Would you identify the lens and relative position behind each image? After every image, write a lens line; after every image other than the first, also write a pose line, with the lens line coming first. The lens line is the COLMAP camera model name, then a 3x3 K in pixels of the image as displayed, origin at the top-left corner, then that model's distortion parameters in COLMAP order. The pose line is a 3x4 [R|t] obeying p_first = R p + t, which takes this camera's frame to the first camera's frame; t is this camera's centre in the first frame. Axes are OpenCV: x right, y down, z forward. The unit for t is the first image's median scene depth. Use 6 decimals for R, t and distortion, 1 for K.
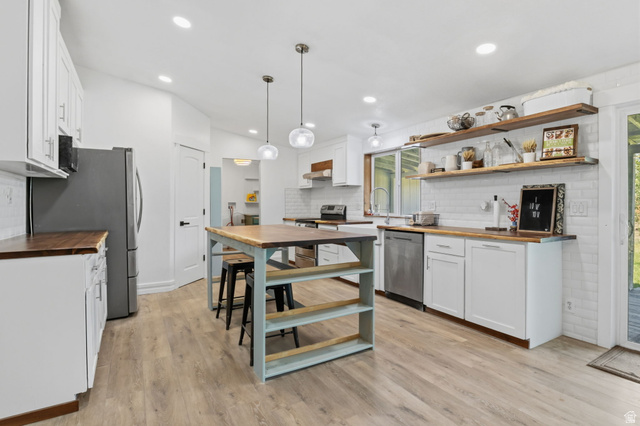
lens RADIAL K [[319.9, 0, 319.3], [0, 319.9, 203.8], [0, 0, 1]] dist [-0.000229, 0.000033]
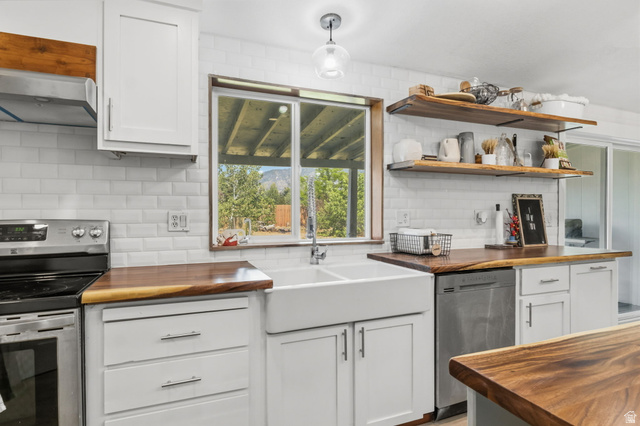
lens RADIAL K [[322.2, 0, 320.0], [0, 322.2, 213.0], [0, 0, 1]] dist [-0.009414, -0.001069]
pose [[0.181901, -0.000657, 0.983317, -0.299673], [-0.002785, 0.999995, 0.001184, -0.003688], [-0.983313, -0.002954, 0.181898, 1.247297]]
